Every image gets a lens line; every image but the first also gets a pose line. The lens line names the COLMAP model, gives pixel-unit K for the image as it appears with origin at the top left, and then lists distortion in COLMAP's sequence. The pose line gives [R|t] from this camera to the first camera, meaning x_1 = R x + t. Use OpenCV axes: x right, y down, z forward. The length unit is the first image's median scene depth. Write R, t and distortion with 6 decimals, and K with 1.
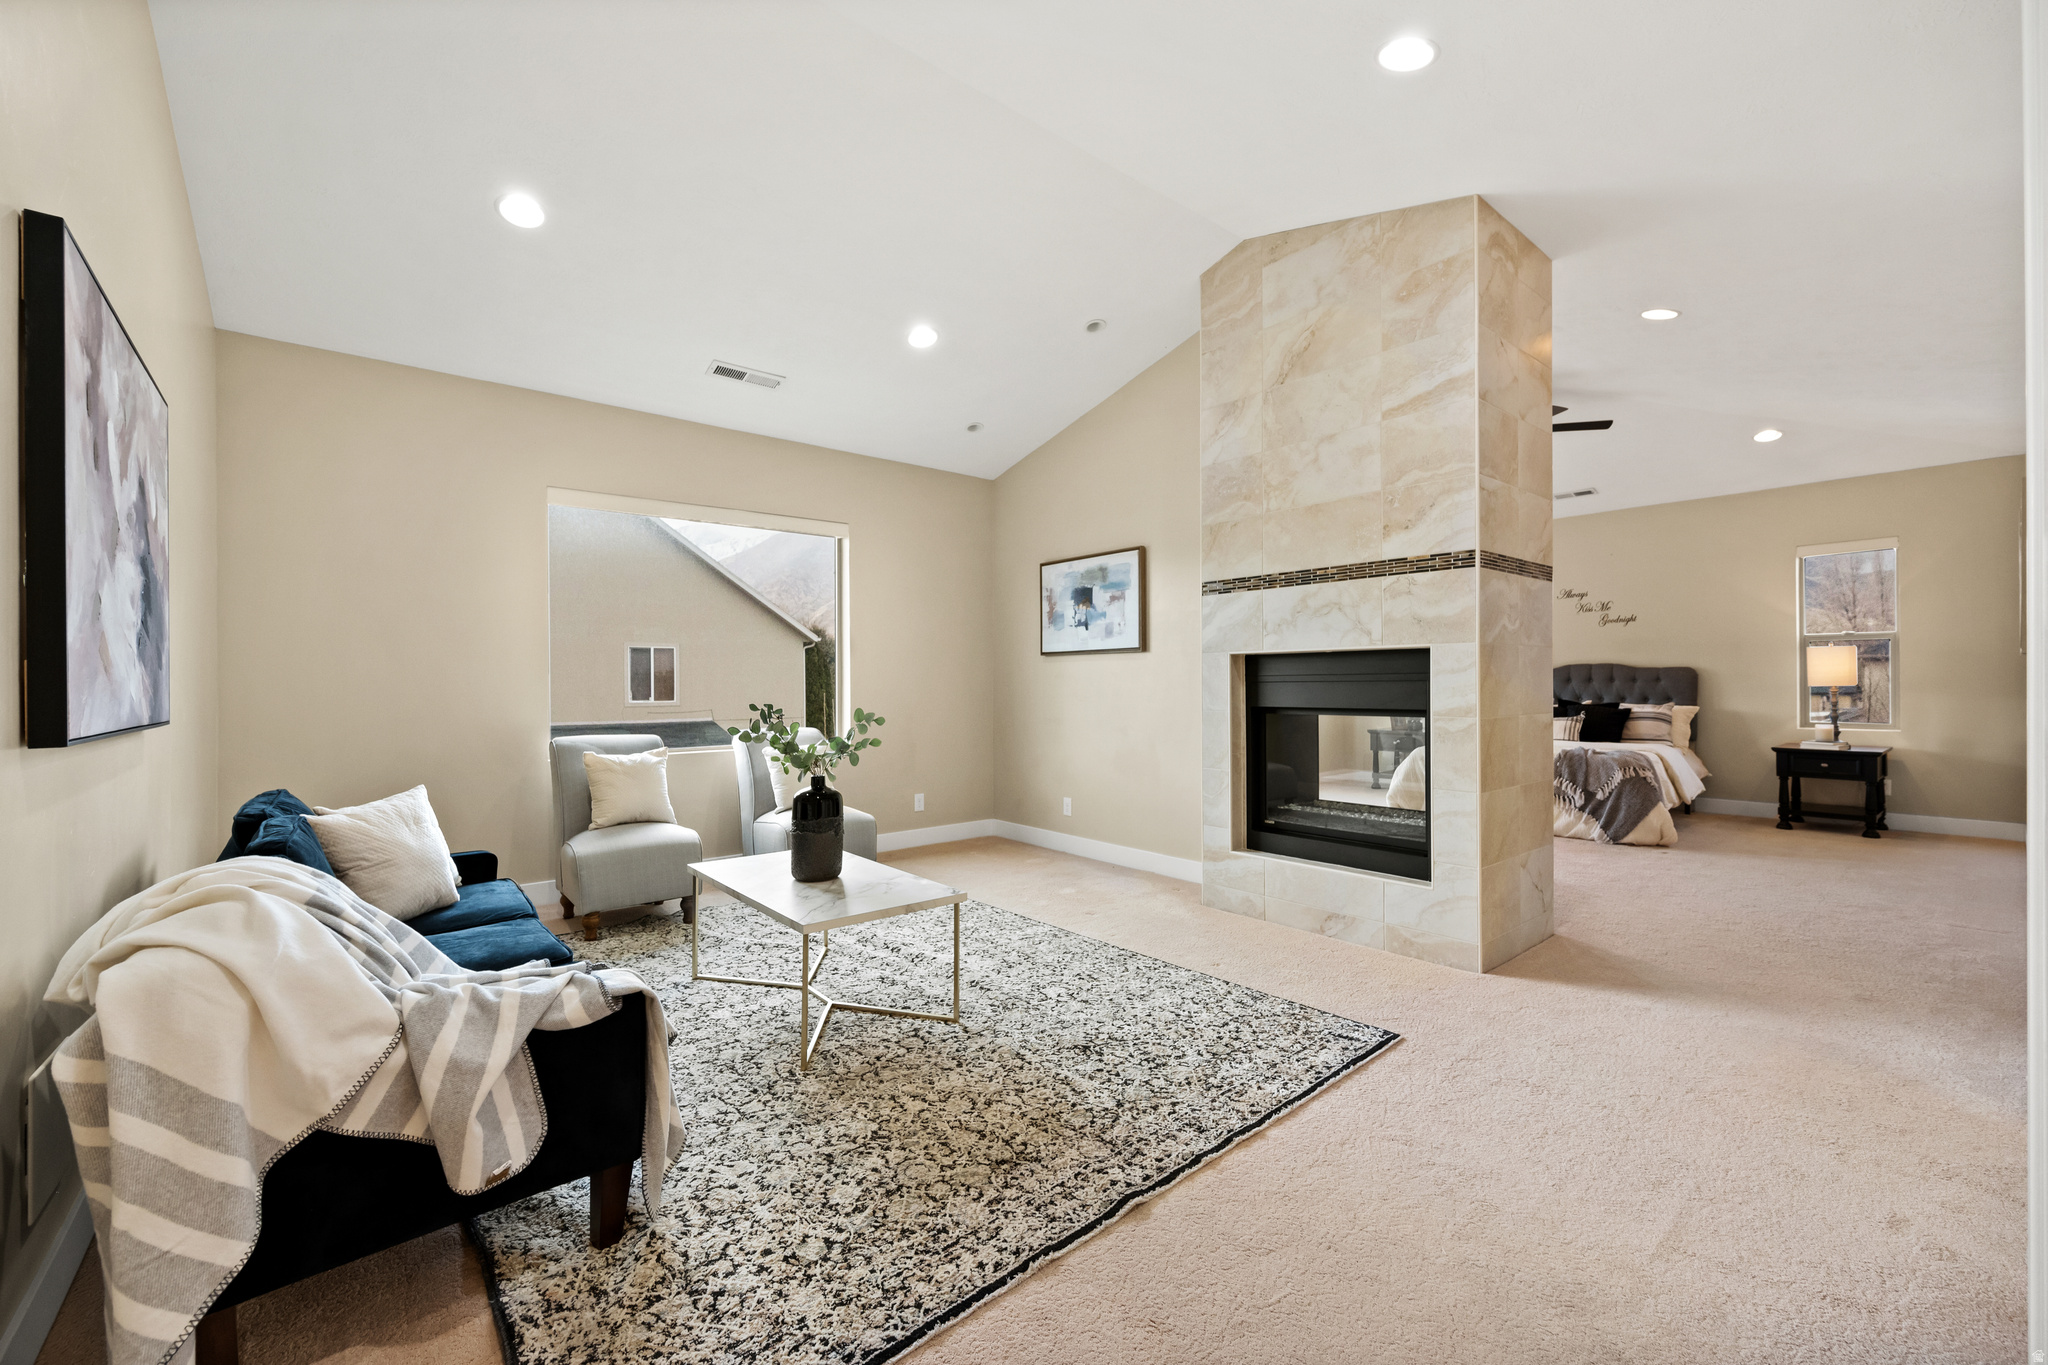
lens RADIAL K [[823.3, 0, 1024.0], [0, 823.3, 682.5], [0, 0, 1]] dist [0.000595, 0.000196]
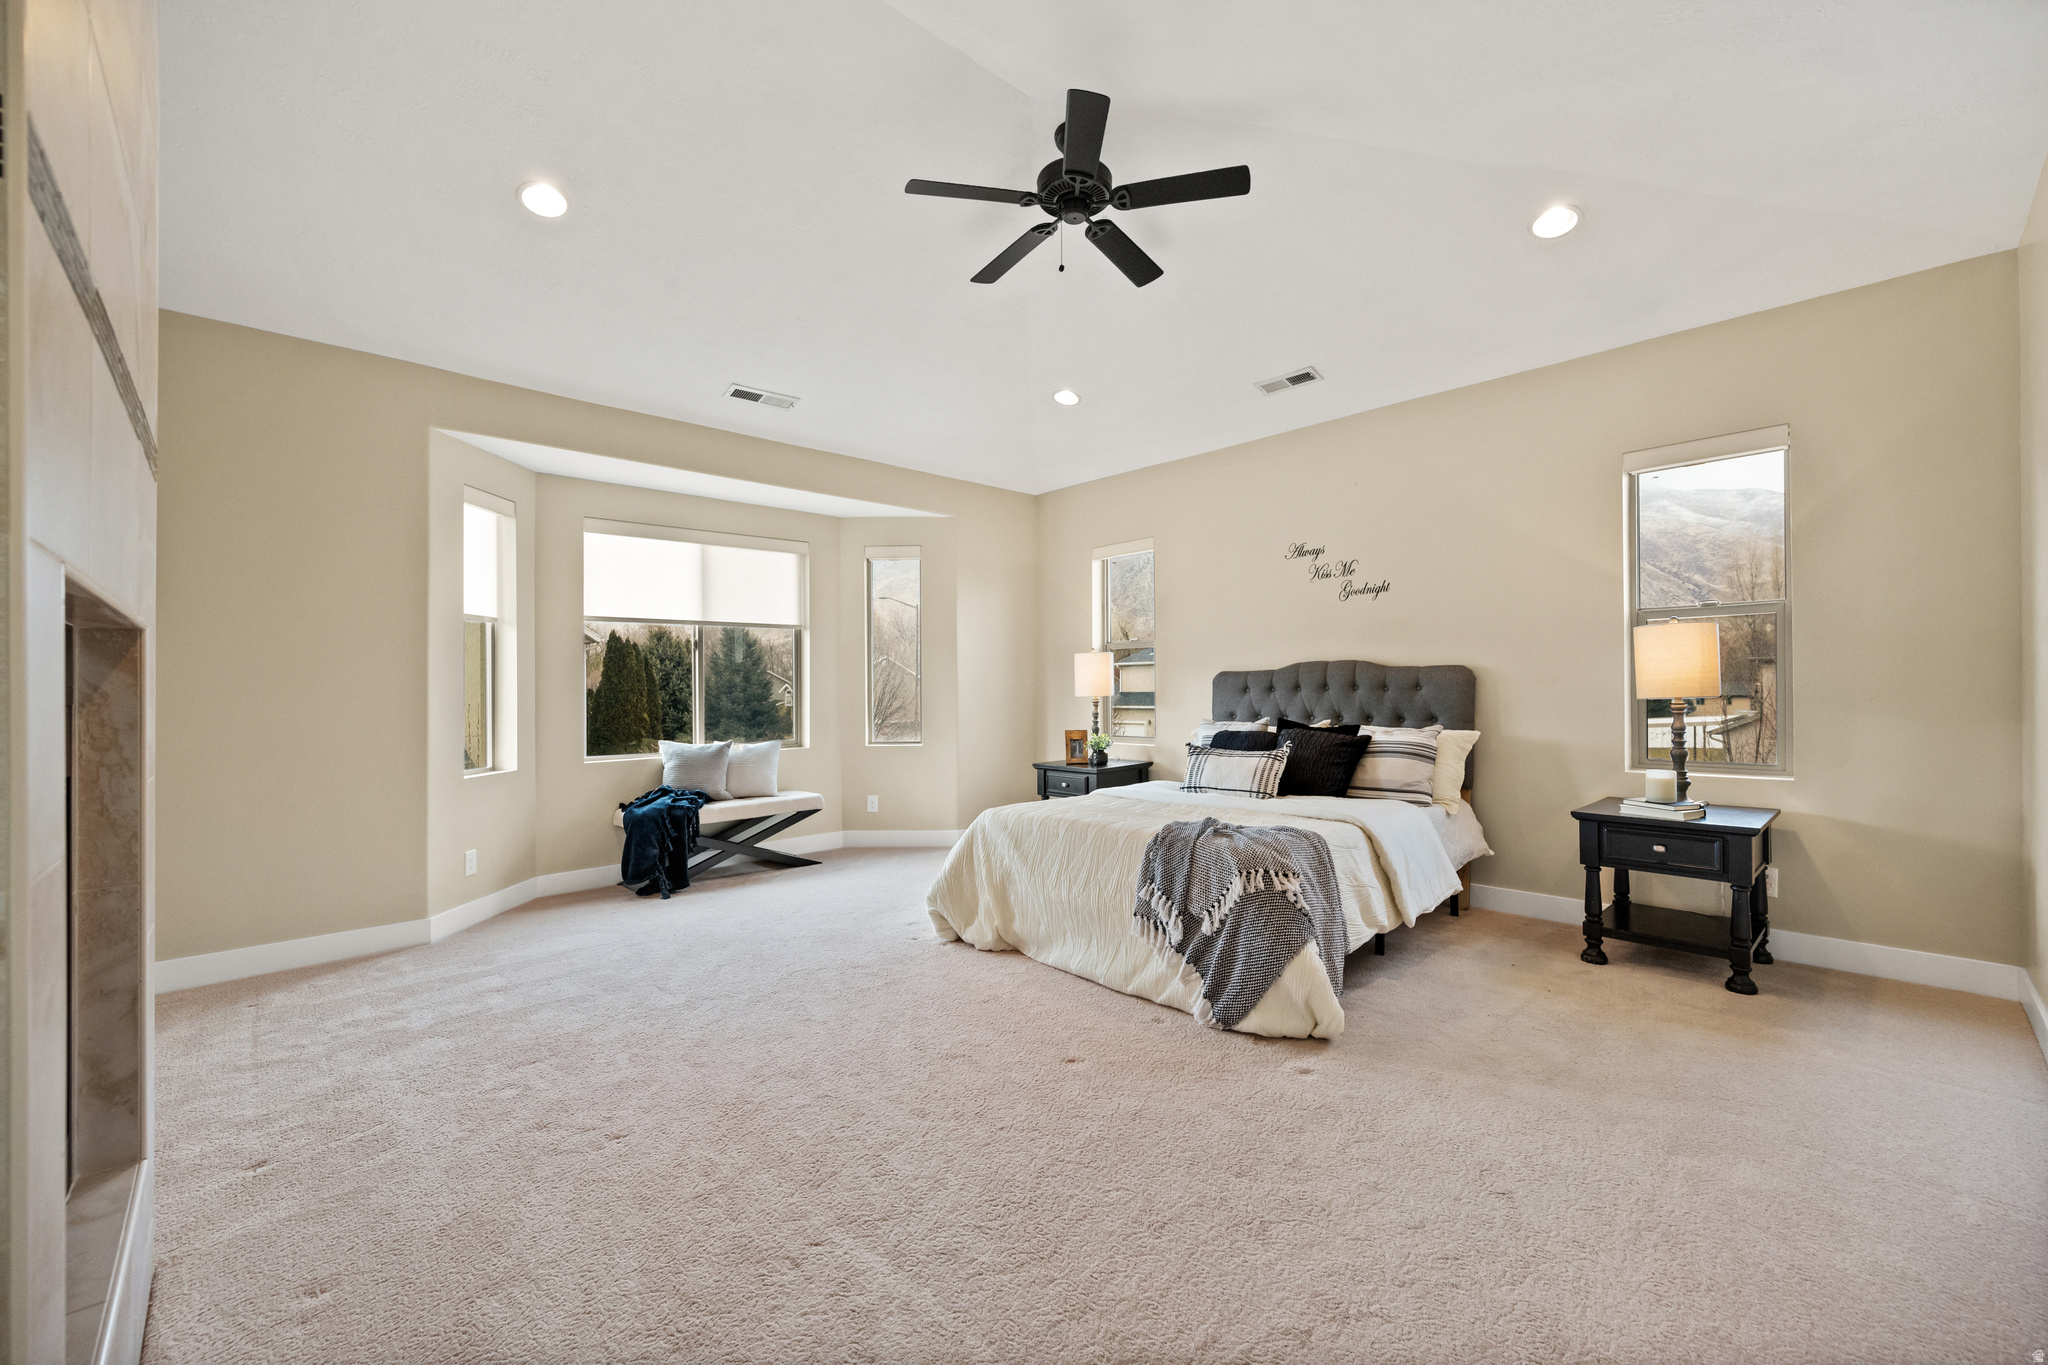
lens RADIAL K [[822.2, 0, 1013.6], [0, 822.2, 690.3], [0, 0, 1]] dist [-0.012604, -0.000204]
pose [[0.998828, 0.000502, 0.048391, 0.518758], [-0.000299, 0.999991, -0.004197, 0.001959], [-0.048392, 0.004178, 0.998820, 0.485244]]
